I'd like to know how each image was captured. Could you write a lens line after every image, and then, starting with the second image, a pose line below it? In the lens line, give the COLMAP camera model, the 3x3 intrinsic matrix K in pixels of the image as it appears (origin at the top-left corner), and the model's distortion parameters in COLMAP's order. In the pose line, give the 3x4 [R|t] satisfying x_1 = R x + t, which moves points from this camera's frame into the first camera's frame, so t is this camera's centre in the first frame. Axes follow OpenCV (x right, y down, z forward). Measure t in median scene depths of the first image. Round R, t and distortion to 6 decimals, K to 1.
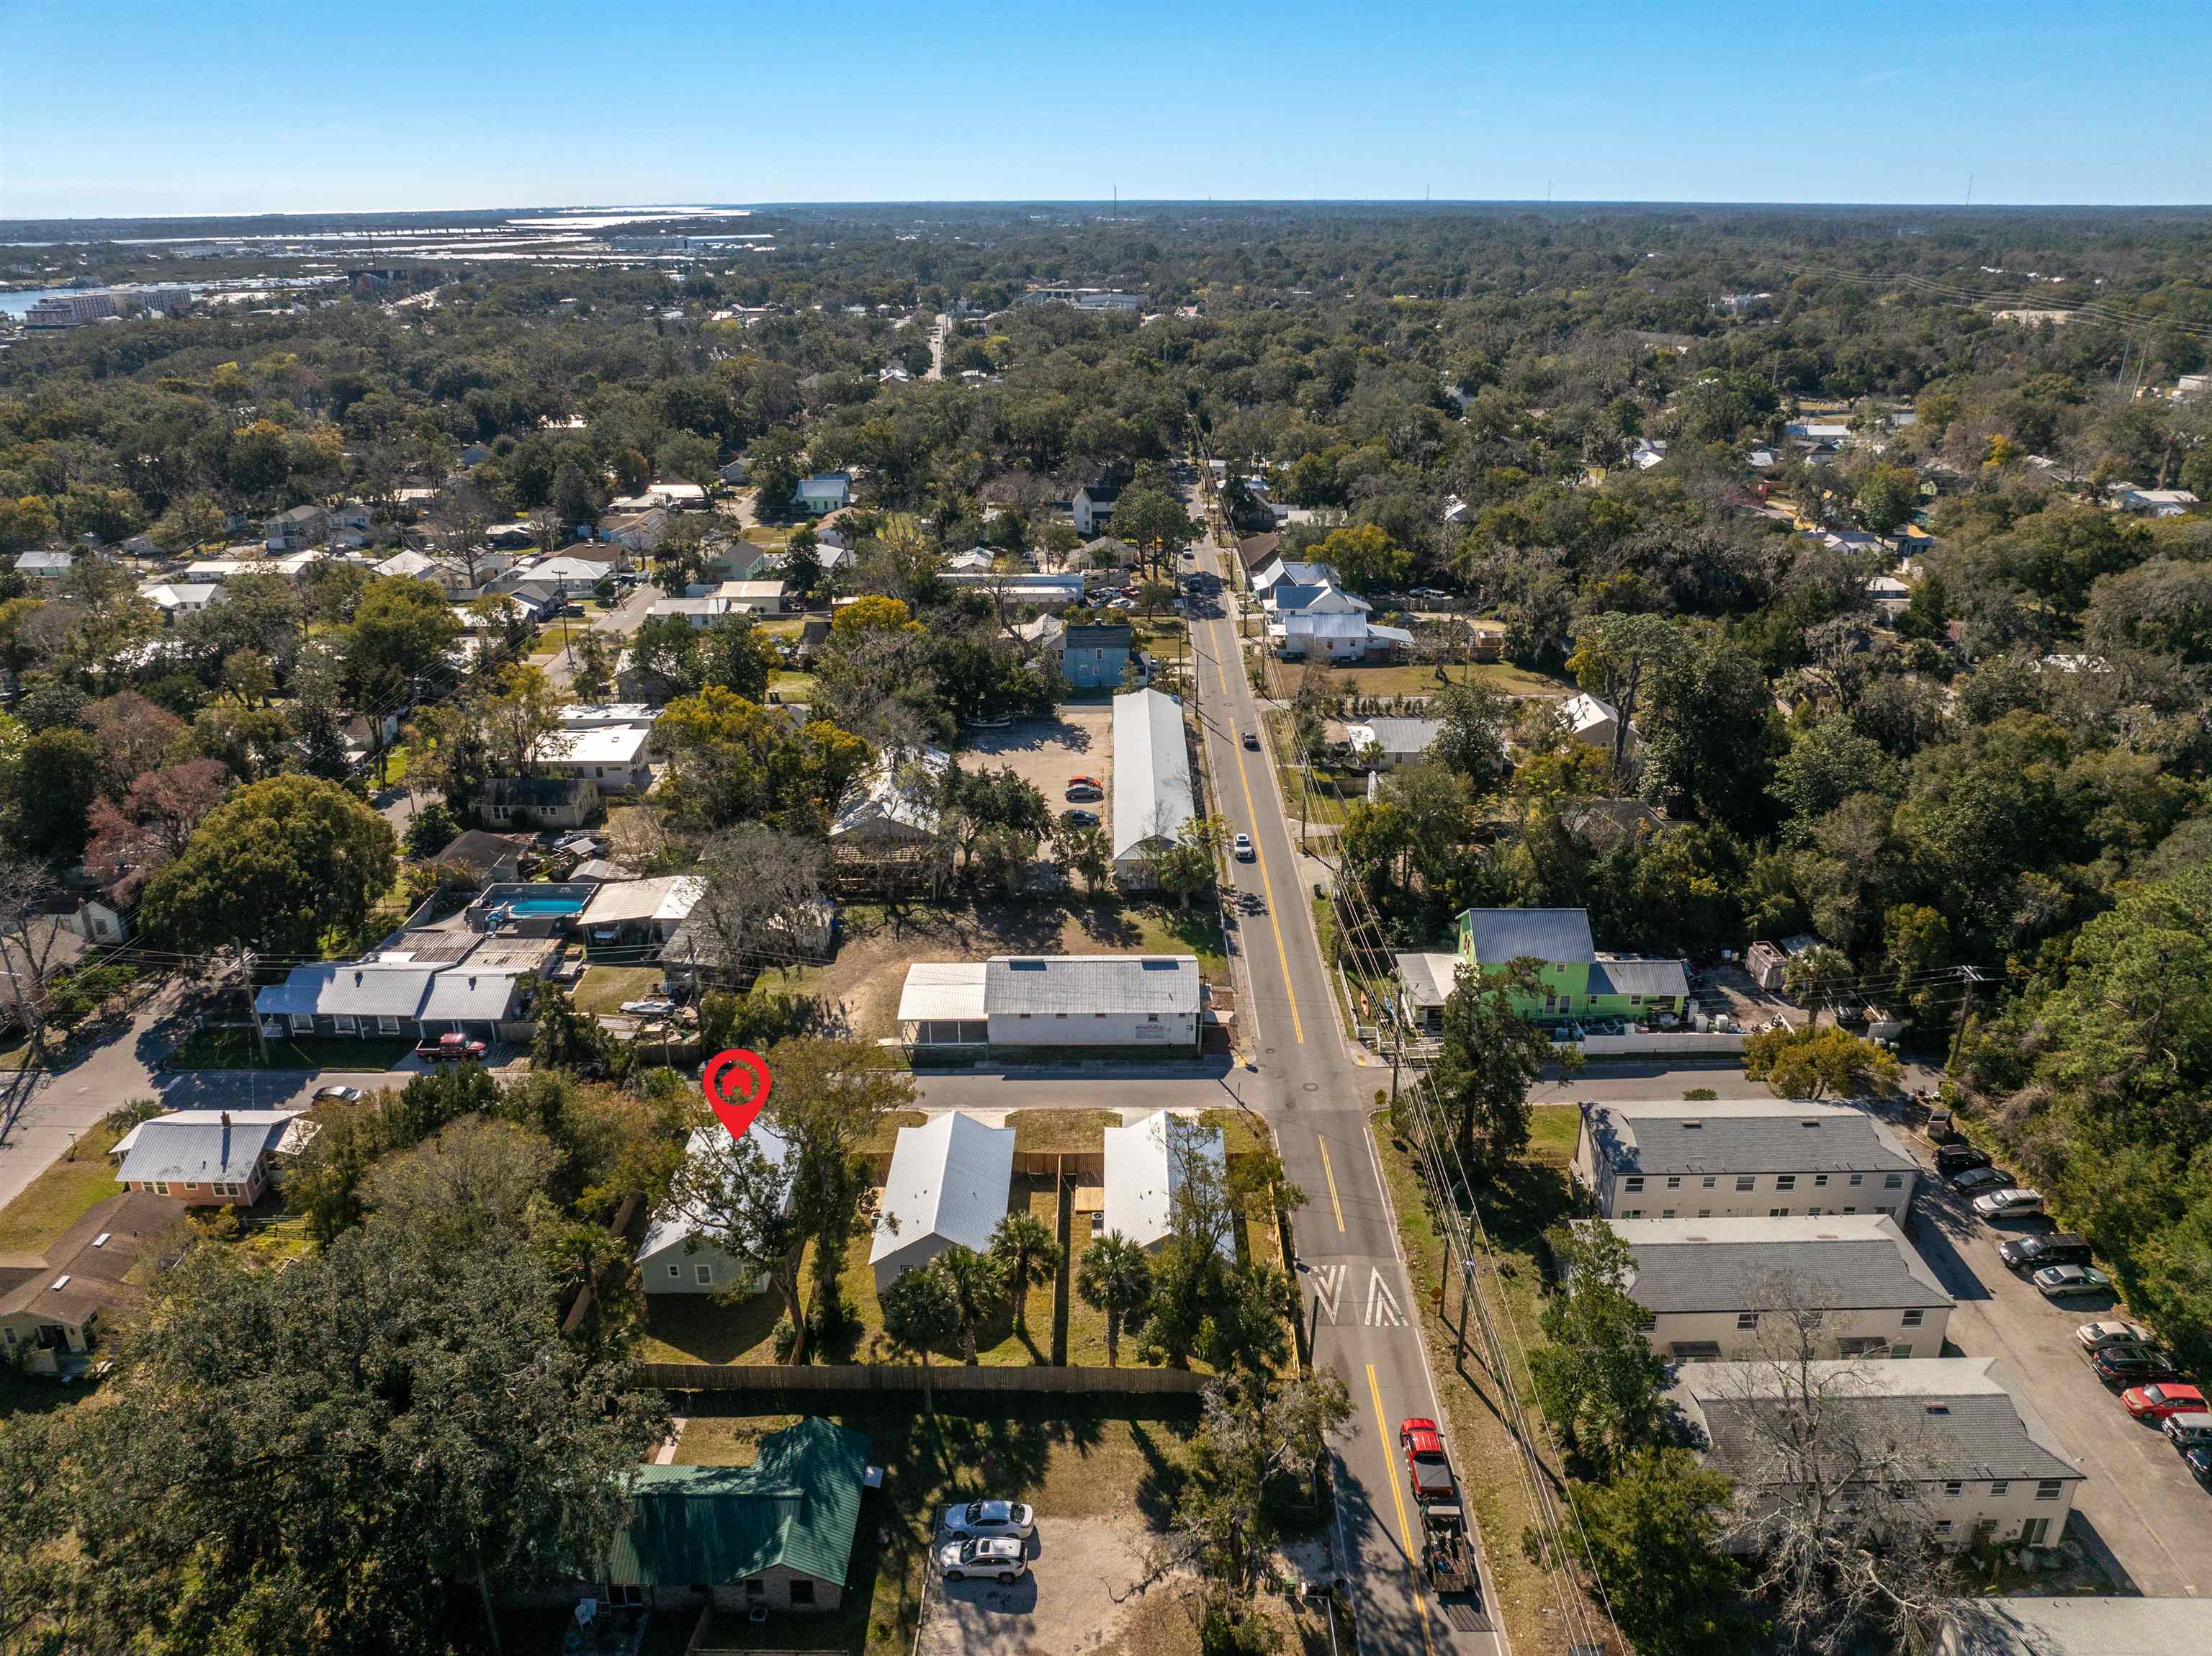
lens RADIAL K [[1548.6, 0, 1106.0], [0, 1548.6, 828.0], [0, 0, 1]] dist [-0.037980, 0.004335]
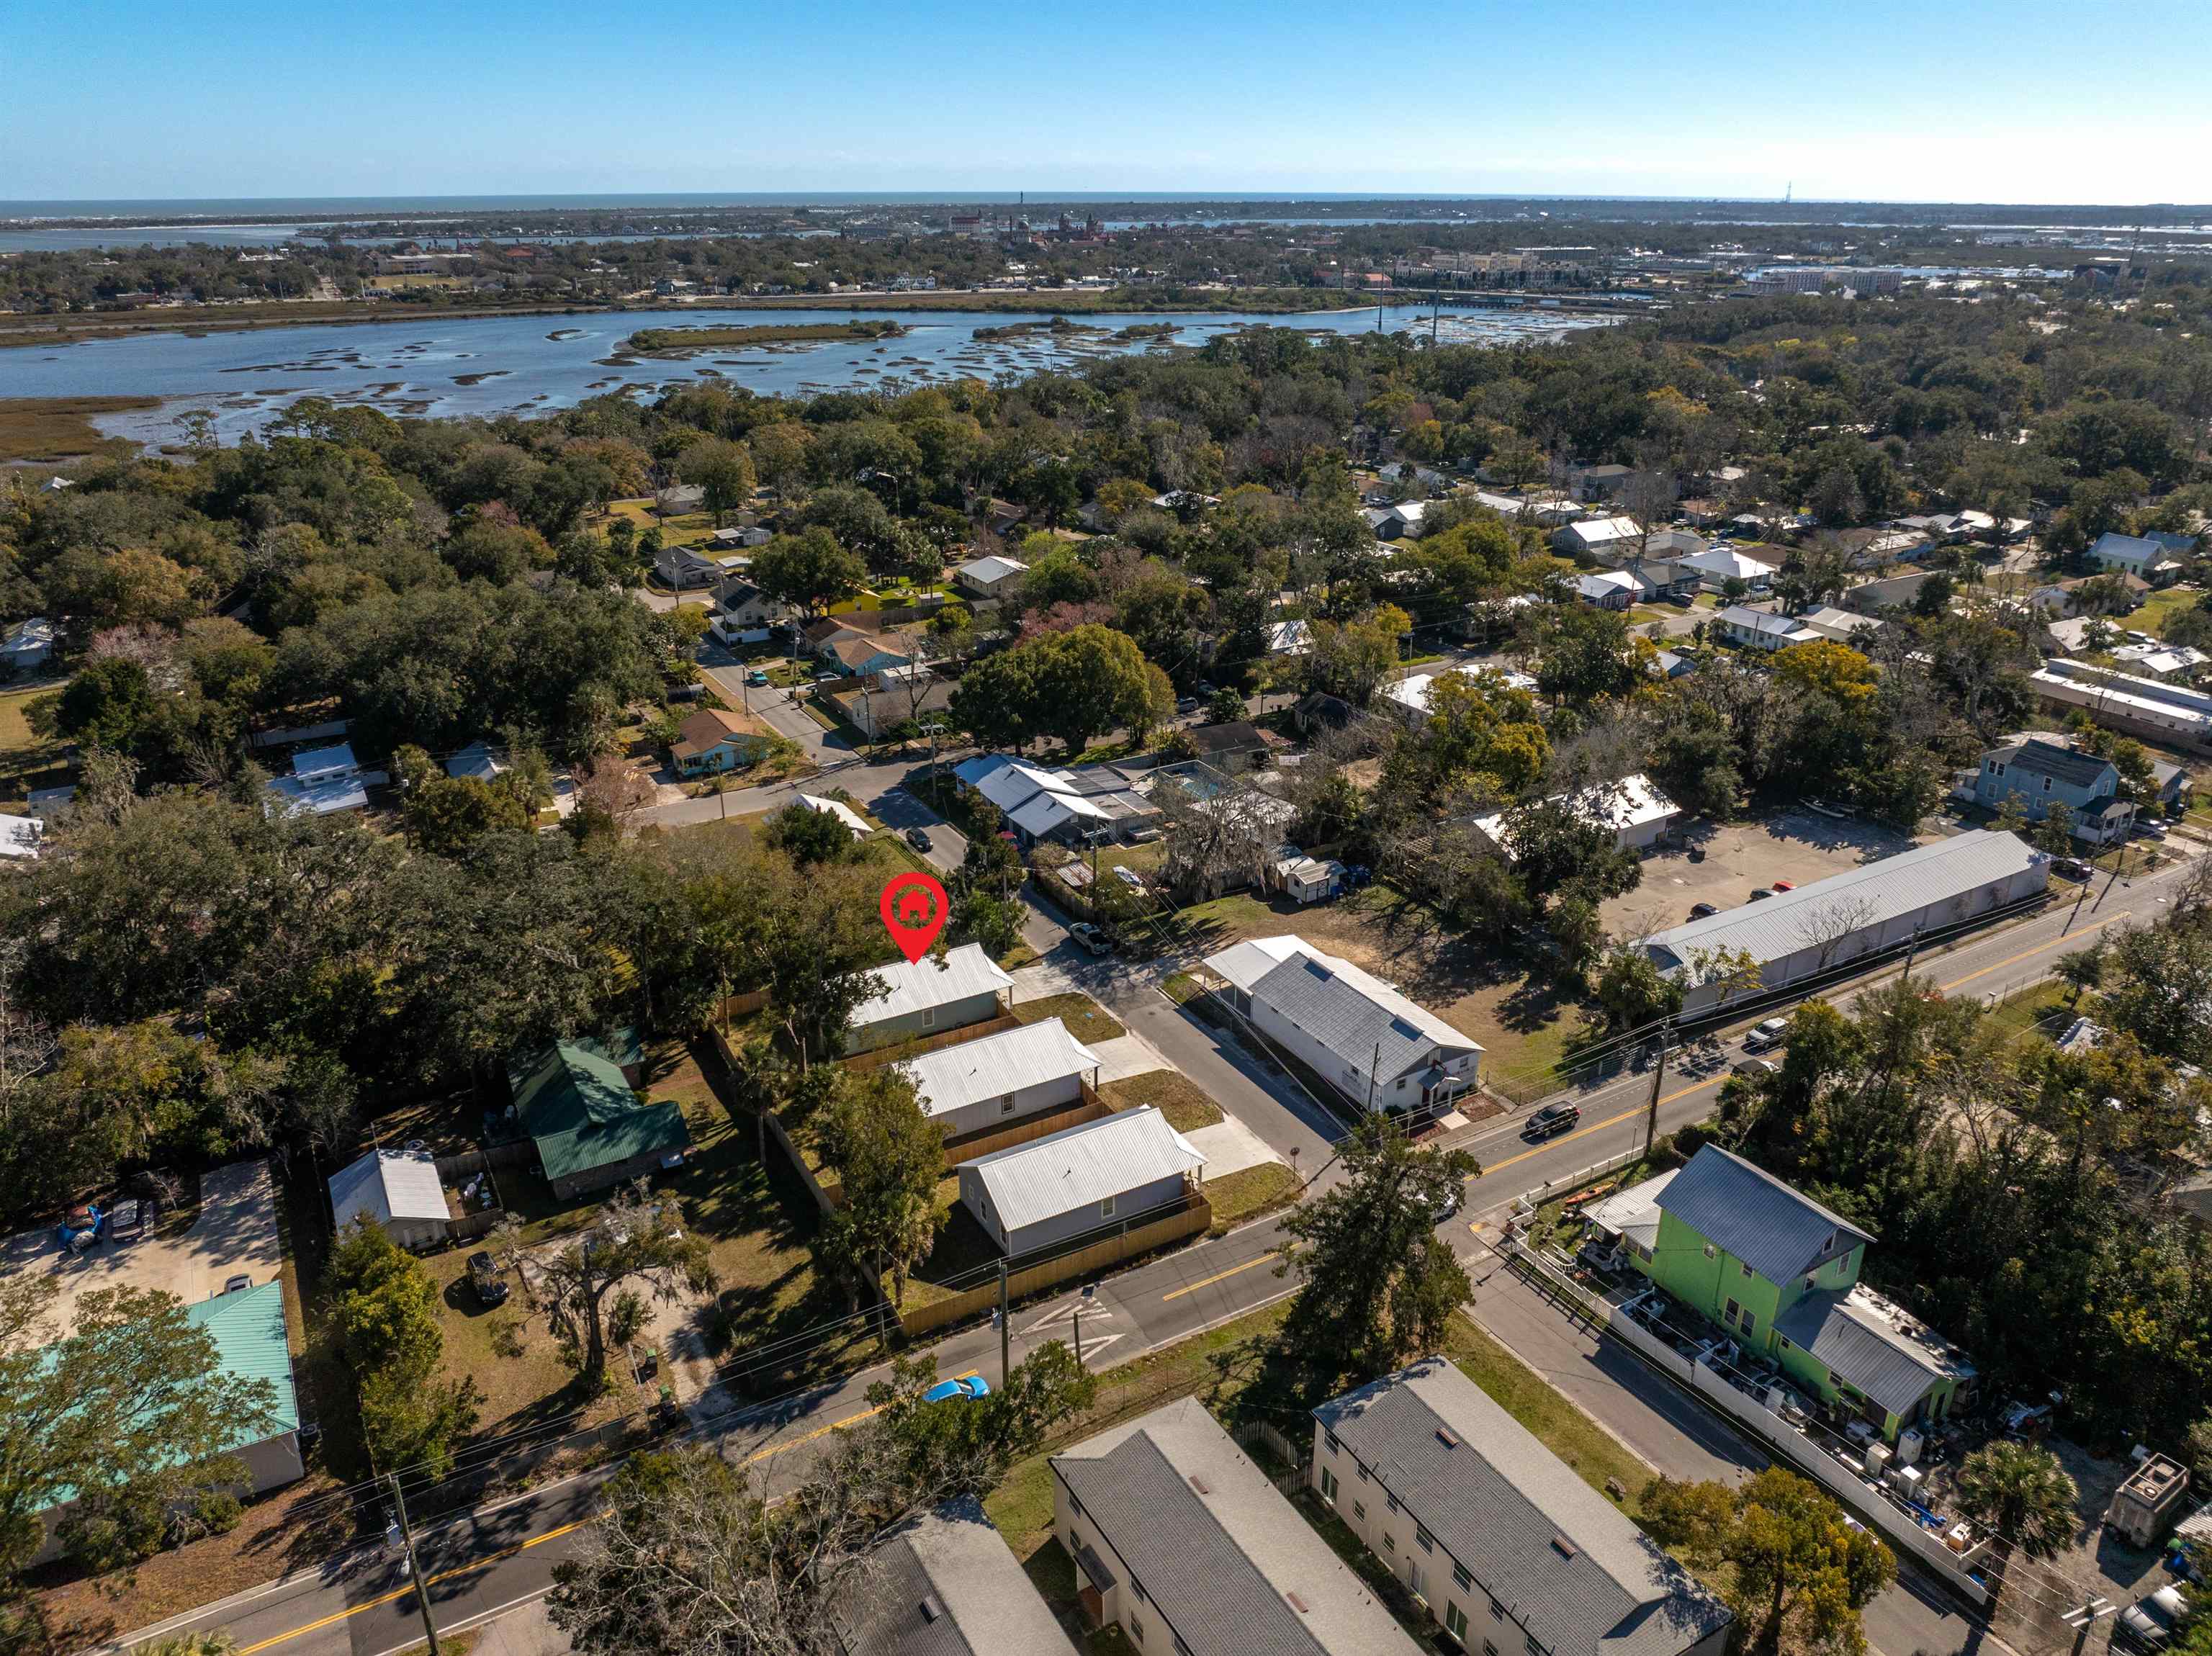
lens RADIAL K [[1543.2, 0, 1117.2], [0, 1543.2, 824.9], [0, 0, 1]] dist [-0.043355, 0.019755]
pose [[0.510013, 0.333224, -0.793000, 0.569450], [-0.328081, 0.927579, 0.178771, -0.117671], [0.795141, 0.168993, 0.582402, 0.283561]]
